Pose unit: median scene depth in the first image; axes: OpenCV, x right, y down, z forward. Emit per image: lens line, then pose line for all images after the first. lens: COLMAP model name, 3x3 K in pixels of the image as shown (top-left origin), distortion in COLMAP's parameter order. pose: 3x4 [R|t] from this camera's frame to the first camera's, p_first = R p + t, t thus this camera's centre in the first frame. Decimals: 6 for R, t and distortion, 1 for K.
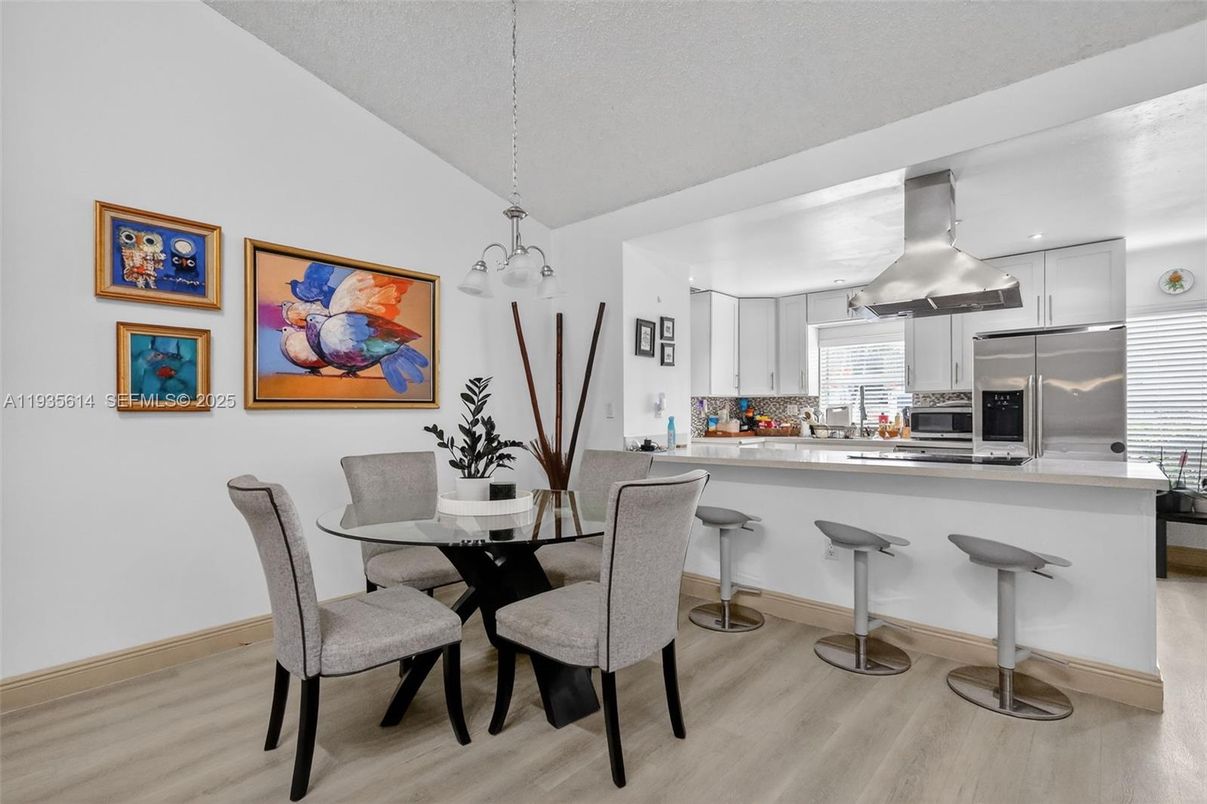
lens RADIAL K [[568.2, 0, 601.9], [0, 568.2, 398.7], [0, 0, 1]] dist [-0.000351, 0.001146]
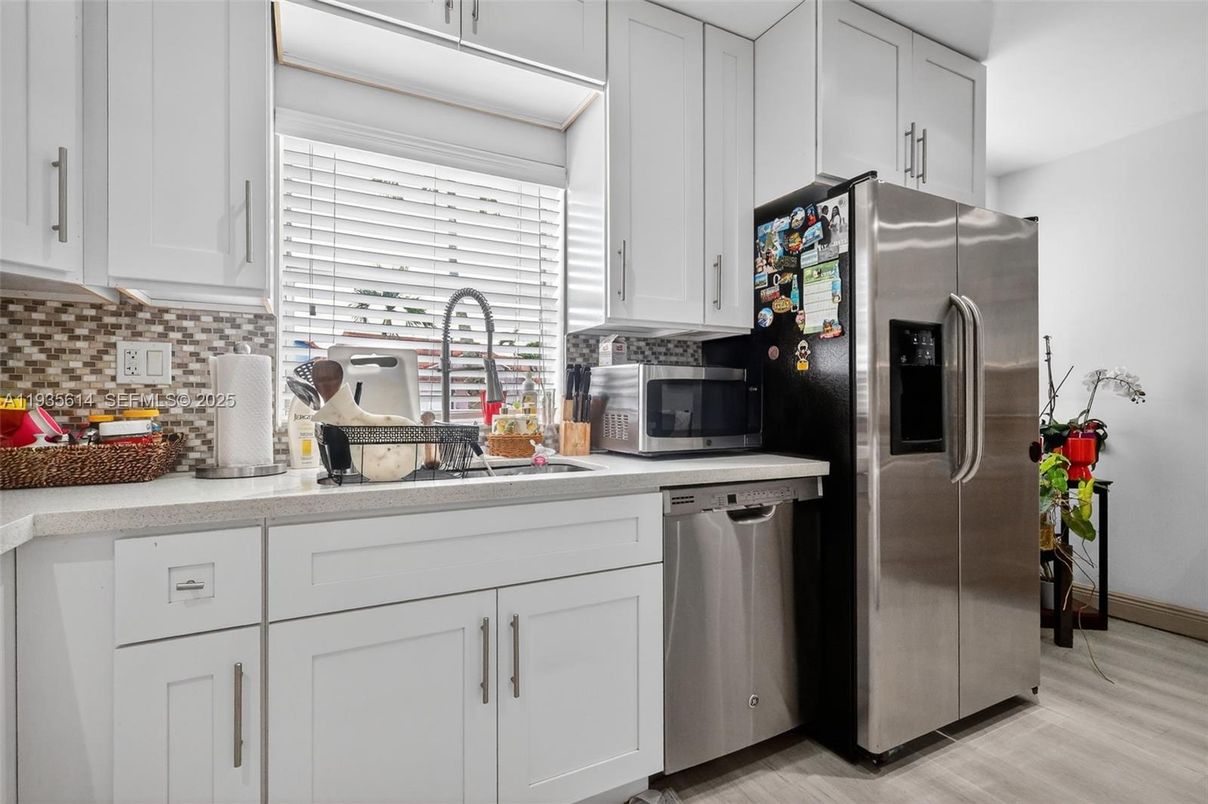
lens RADIAL K [[568.7, 0, 602.4], [0, 568.7, 398.7], [0, 0, 1]] dist [-0.000351, 0.001146]
pose [[0.350191, 0.005181, 0.936664, 0.194377], [-0.026364, 0.999643, 0.004327, 0.030711], [-0.936307, -0.026209, 0.350203, 0.793542]]
